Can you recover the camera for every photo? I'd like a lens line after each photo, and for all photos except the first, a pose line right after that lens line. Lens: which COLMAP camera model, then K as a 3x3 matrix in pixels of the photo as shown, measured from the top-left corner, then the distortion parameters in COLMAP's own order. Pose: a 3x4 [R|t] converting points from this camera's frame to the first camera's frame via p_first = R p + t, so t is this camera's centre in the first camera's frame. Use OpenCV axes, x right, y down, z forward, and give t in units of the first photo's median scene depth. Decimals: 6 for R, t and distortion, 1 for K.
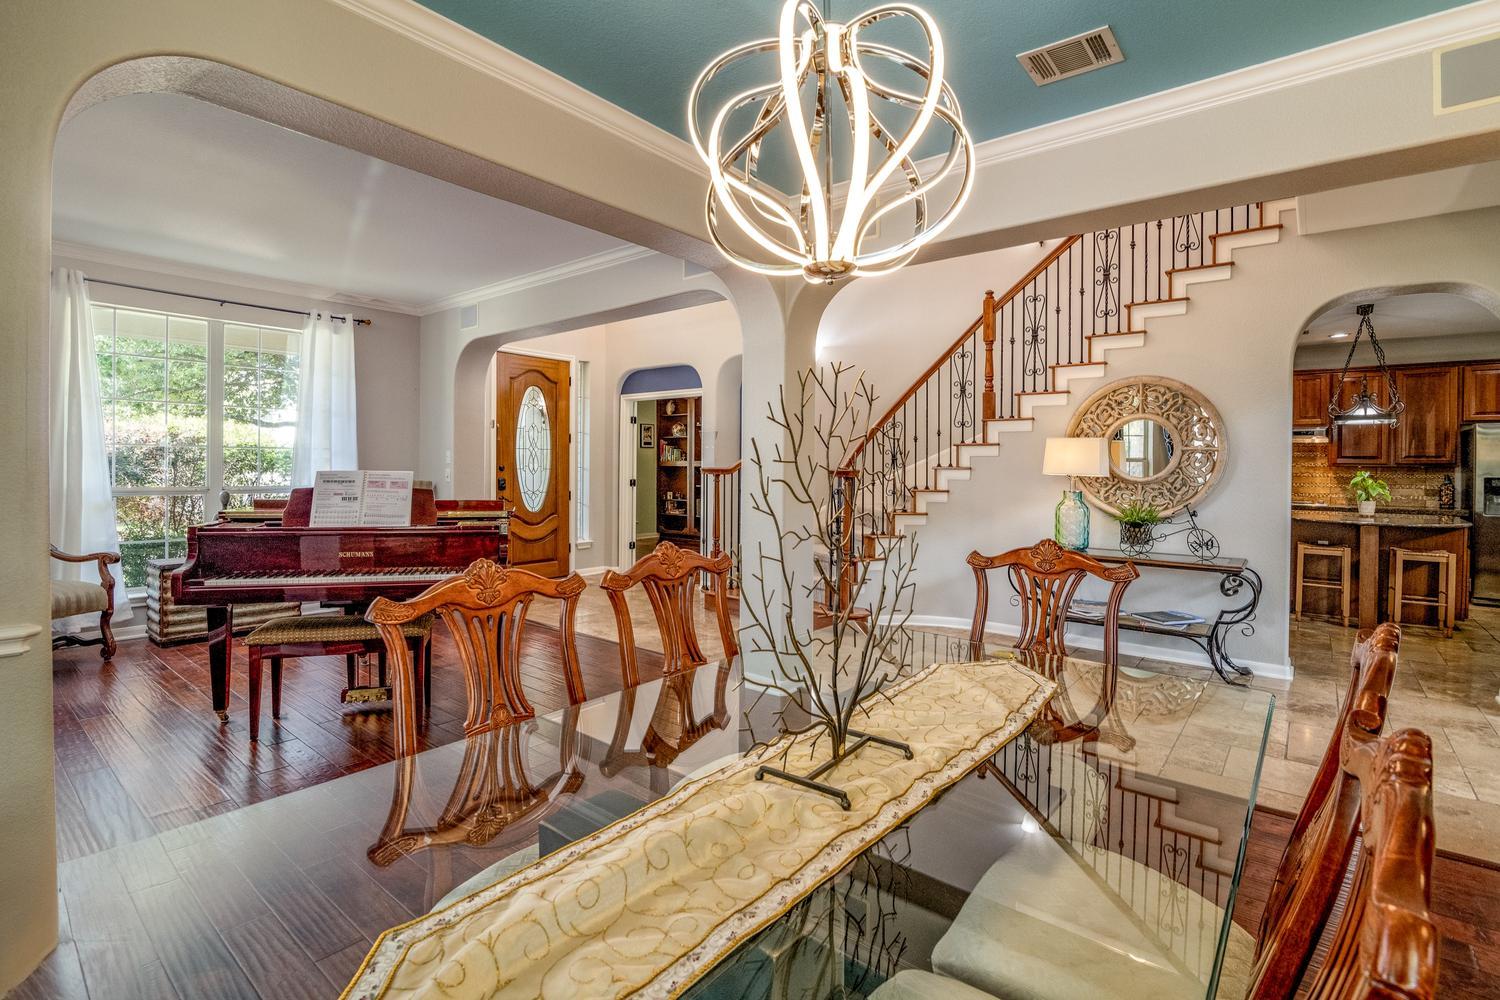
lens RADIAL K [[690.7, 0, 790.7], [0, 690.7, 476.6], [0, 0, 1]] dist [-0.002605, 0.000033]
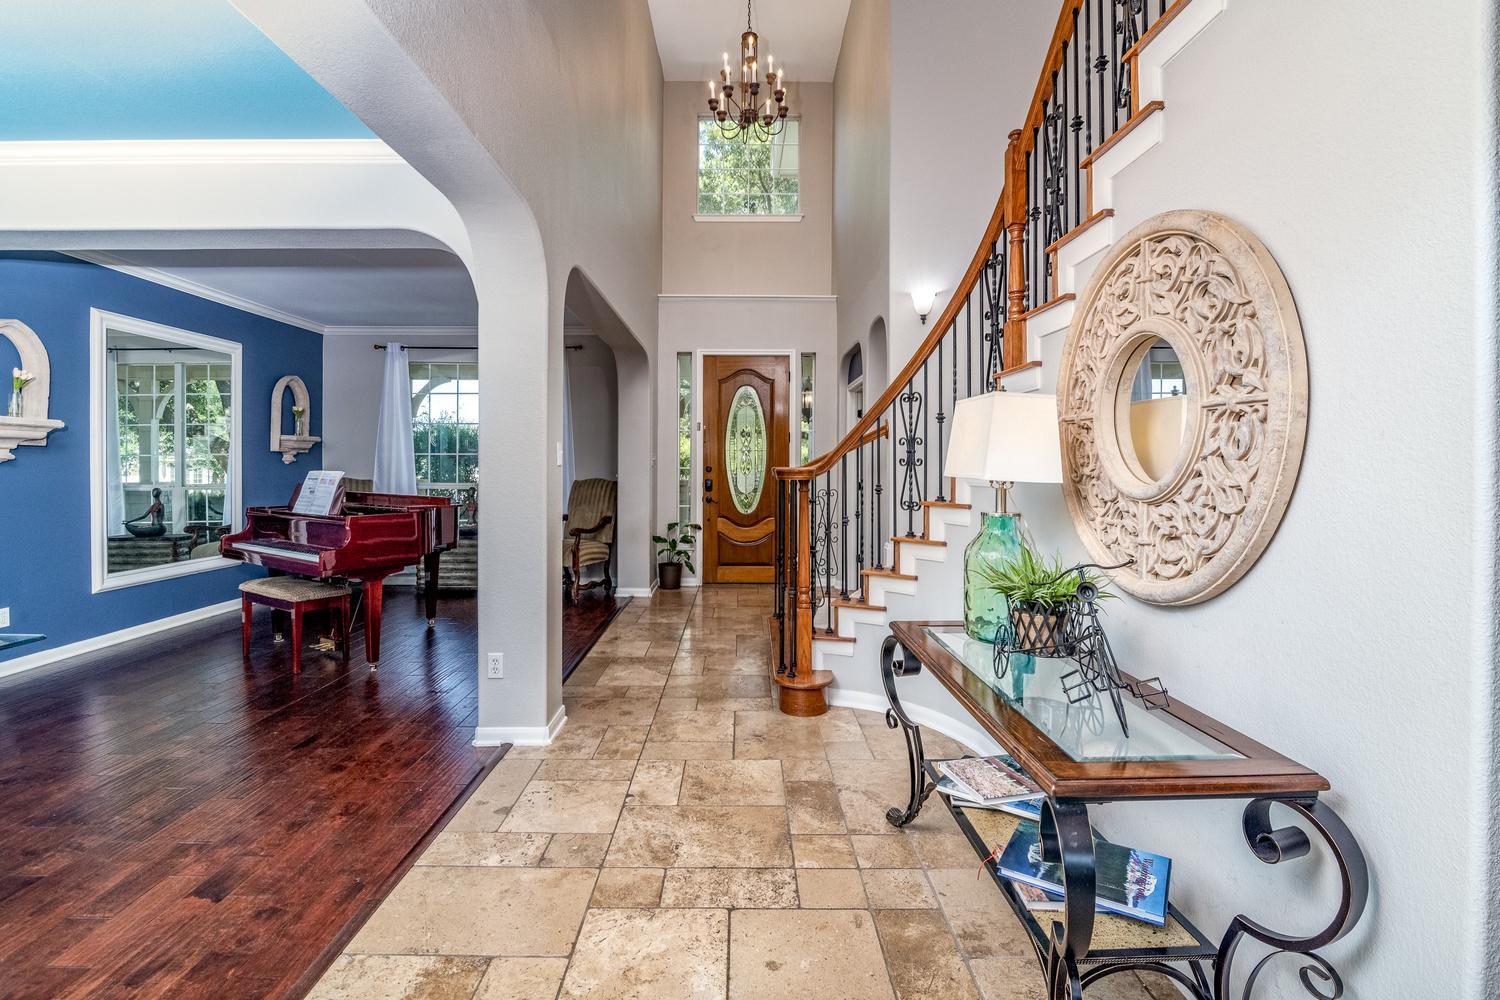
lens RADIAL K [[706.4, 0, 750.7], [0, 706.4, 458.5], [0, 0, 1]] dist [-0.009350, -0.000231]
pose [[0.624082, -0.016571, -0.781183, 0.397089], [-0.004742, 0.999676, -0.024995, -0.001193], [0.781345, 0.019303, 0.623801, 0.346788]]
